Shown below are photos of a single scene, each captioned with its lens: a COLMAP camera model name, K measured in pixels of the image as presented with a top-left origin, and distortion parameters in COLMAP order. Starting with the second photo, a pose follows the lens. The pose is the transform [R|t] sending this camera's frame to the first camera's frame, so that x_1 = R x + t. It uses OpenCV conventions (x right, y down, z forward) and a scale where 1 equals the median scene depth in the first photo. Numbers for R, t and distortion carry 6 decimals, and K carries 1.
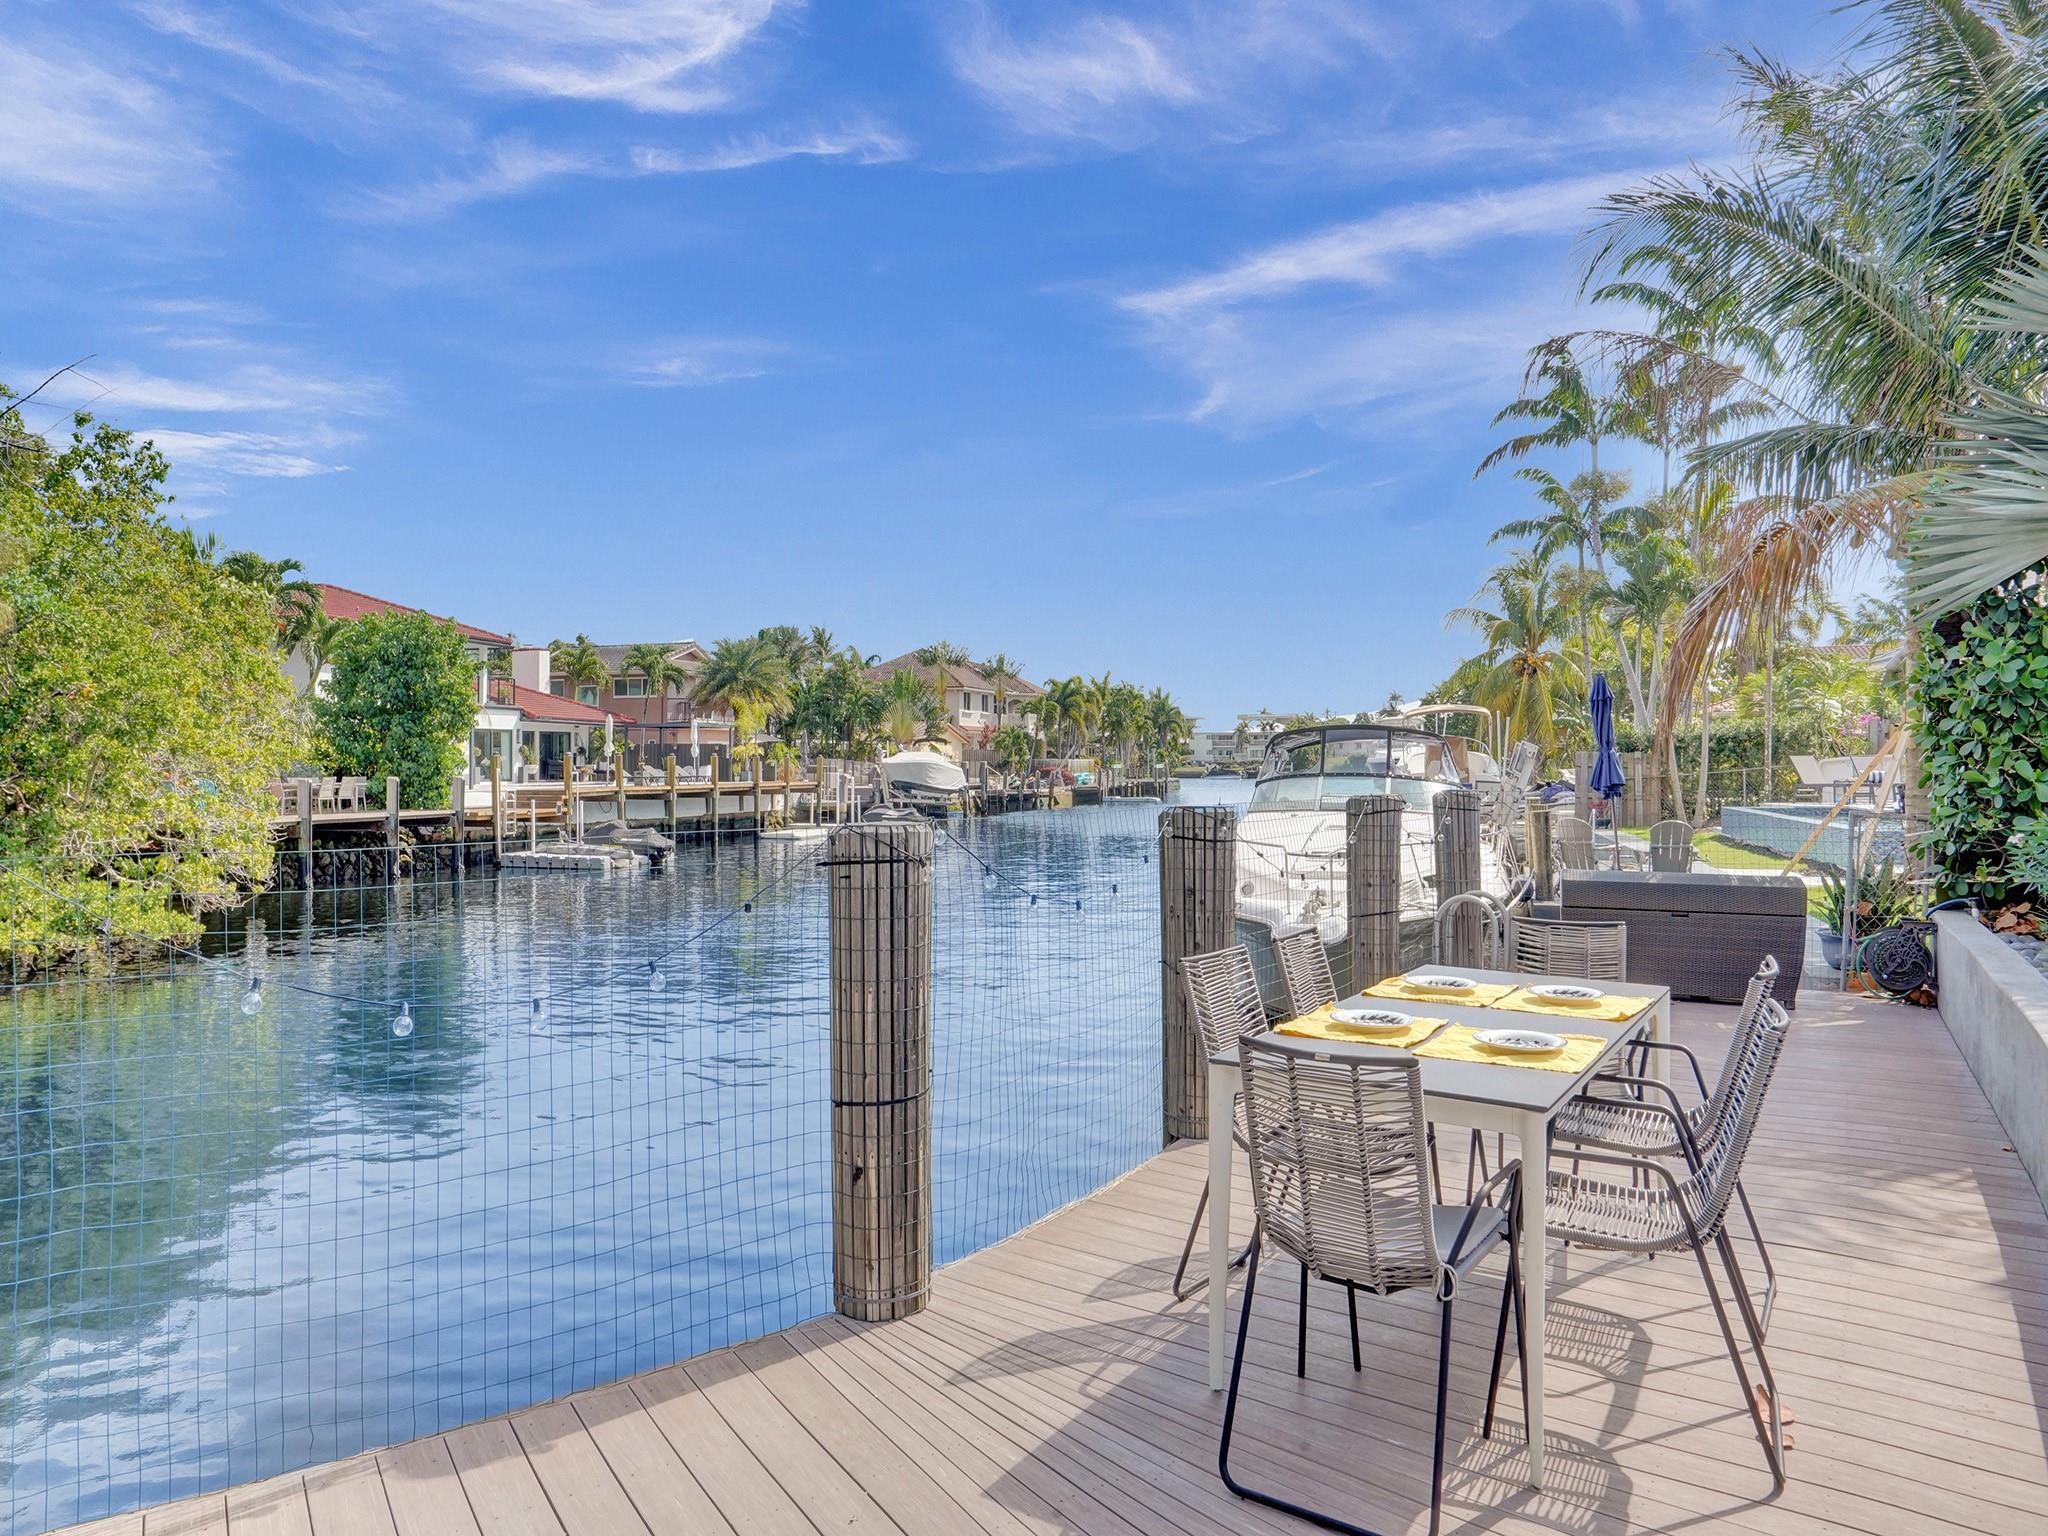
lens RADIAL K [[1270.2, 0, 988.8], [0, 1270.2, 784.4], [0, 0, 1]] dist [-0.003735, -0.001732]
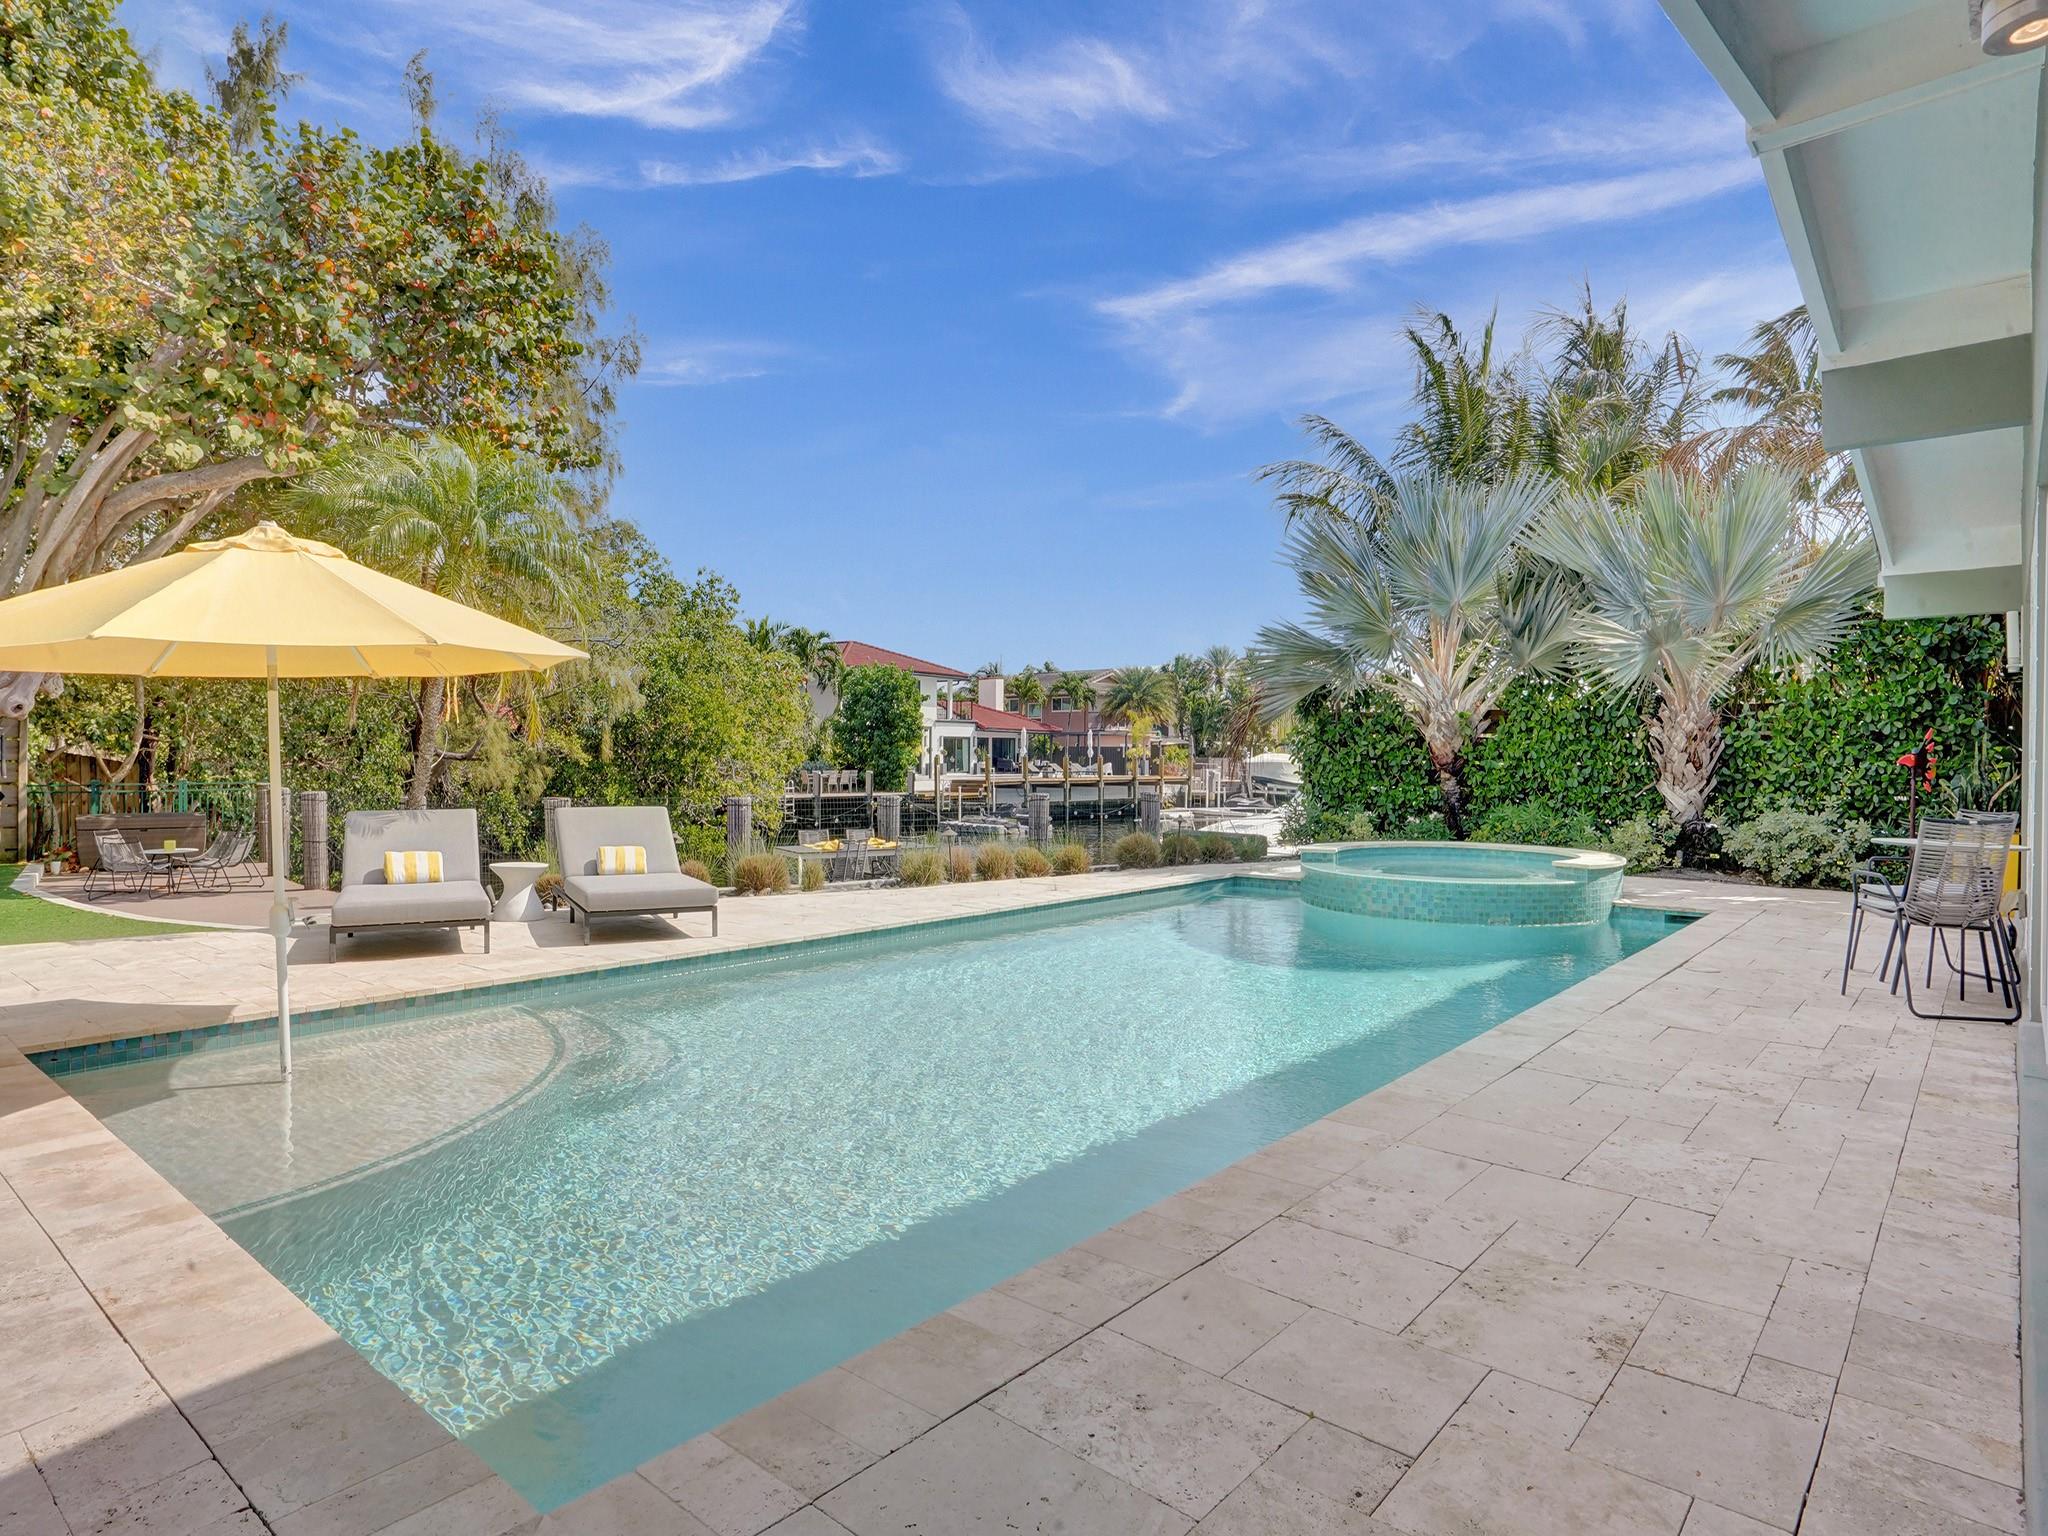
lens RADIAL K [[1134.3, 0, 1019.4], [0, 1134.3, 775.0], [0, 0, 1]] dist [0.006843, -0.000140]
pose [[0.925370, 0.013362, -0.378828, 0.204402], [-0.013139, 0.999909, 0.003175, -0.006453], [0.378836, 0.002040, 0.925462, -0.204338]]
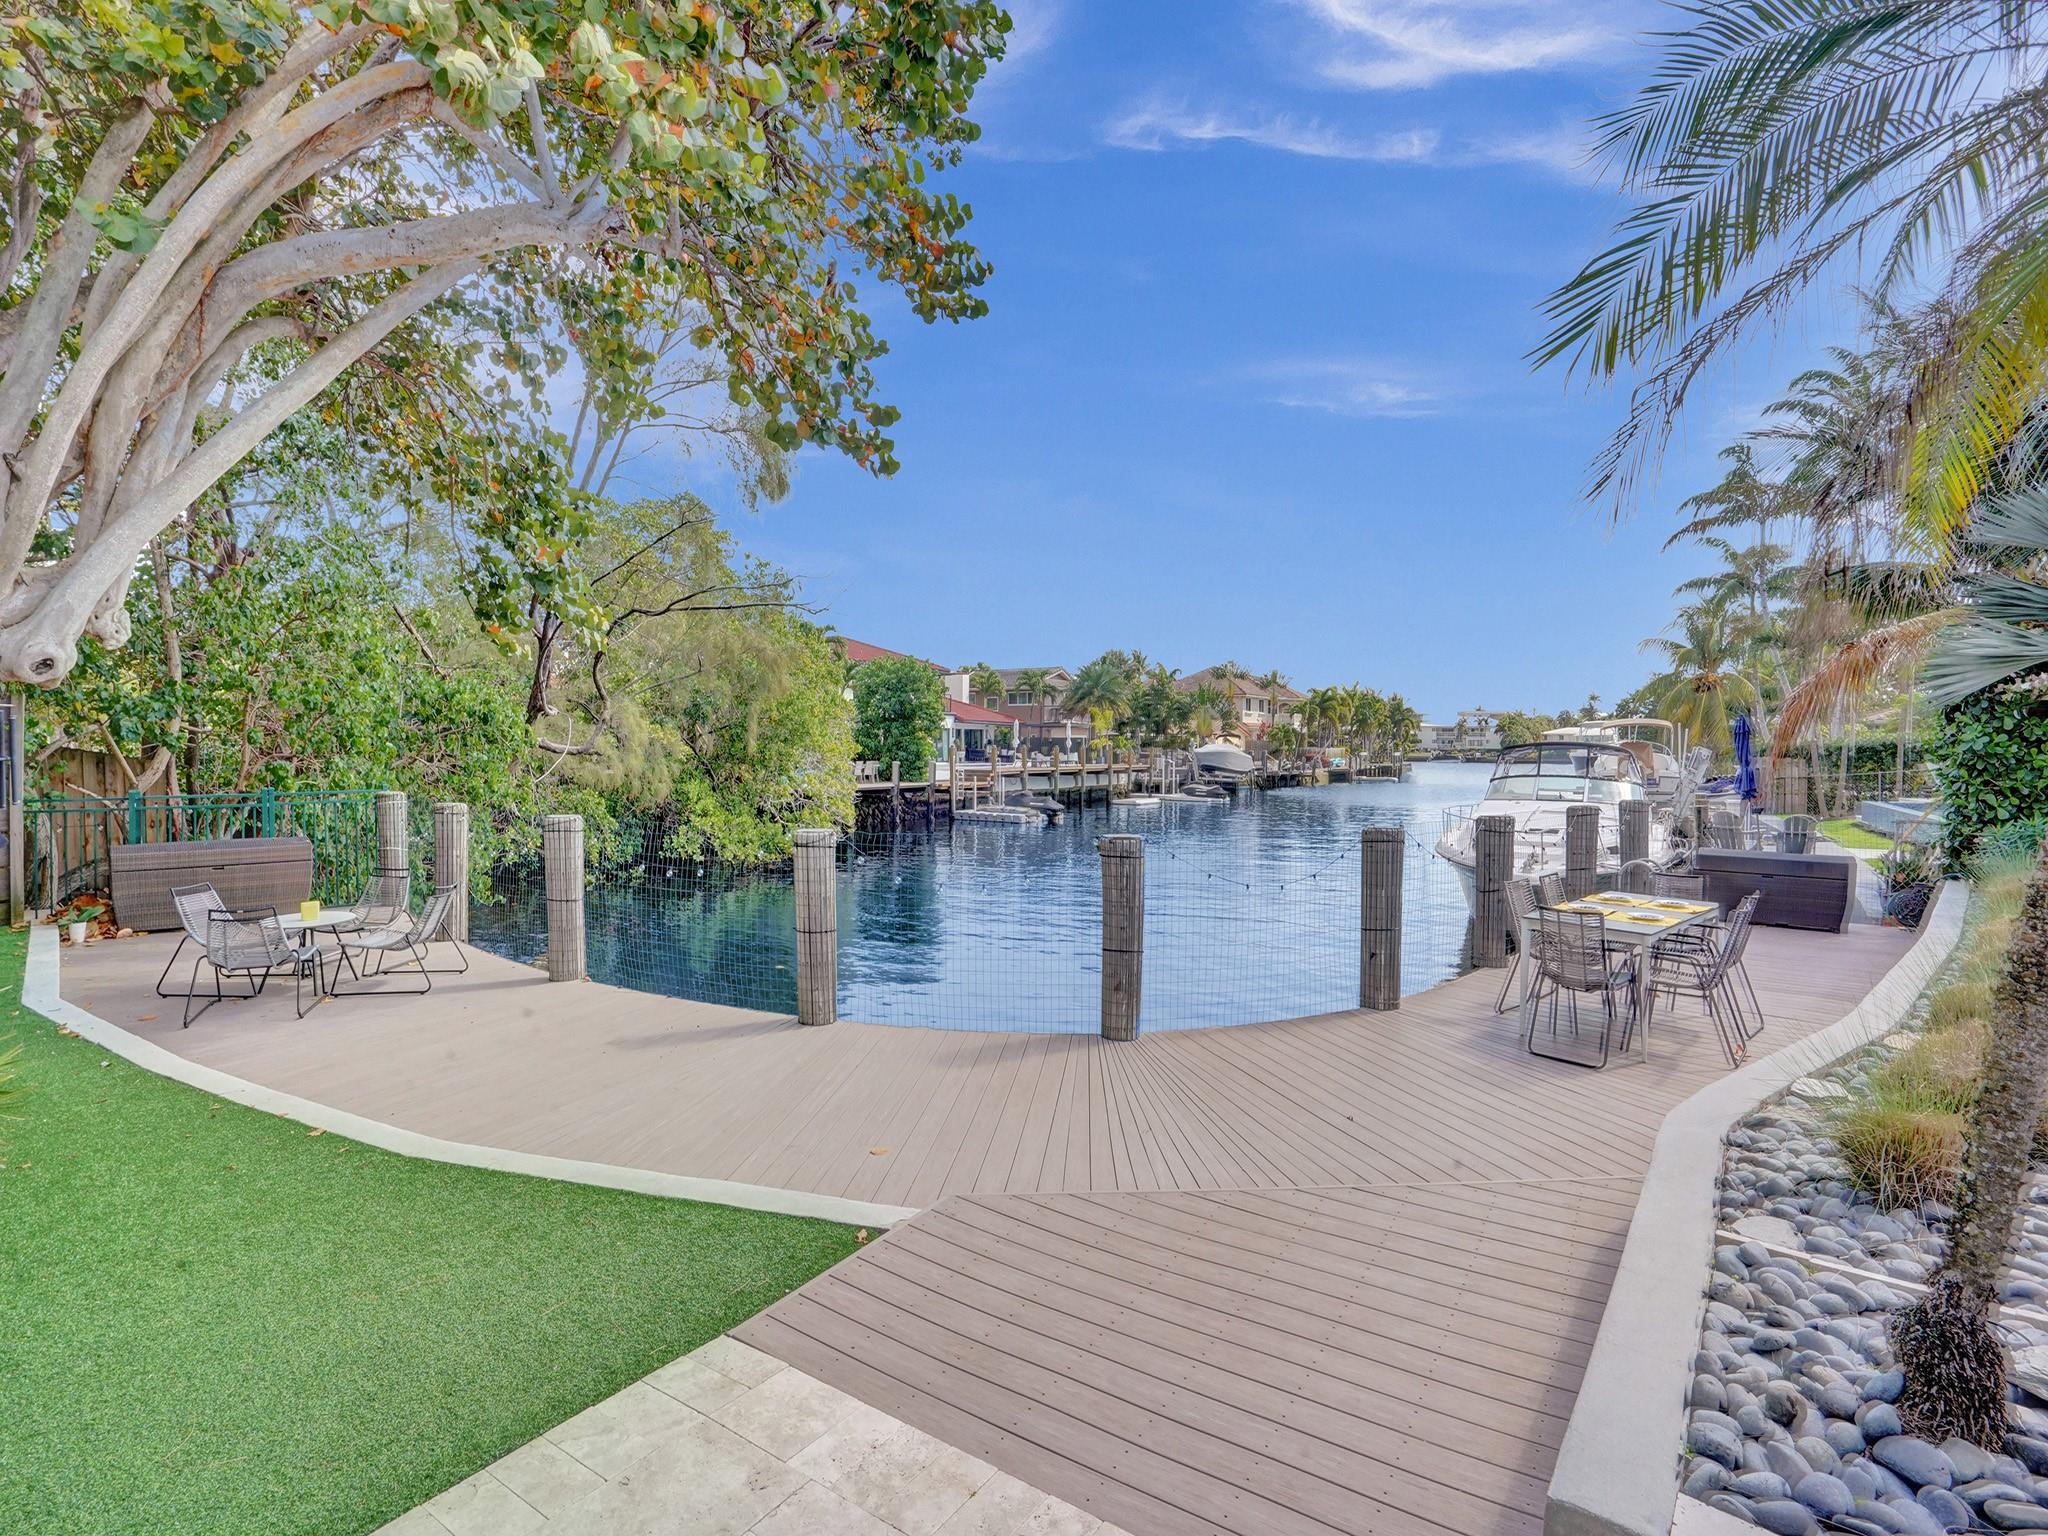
lens RADIAL K [[947.1, 0, 1020.8], [0, 947.1, 779.8], [0, 0, 1]] dist [-0.030454, 0.001935]
pose [[0.971724, 0.017443, -0.235474, -0.032842], [-0.012718, 0.999686, 0.021571, -0.009147], [0.235776, -0.017967, 0.971641, -0.099389]]
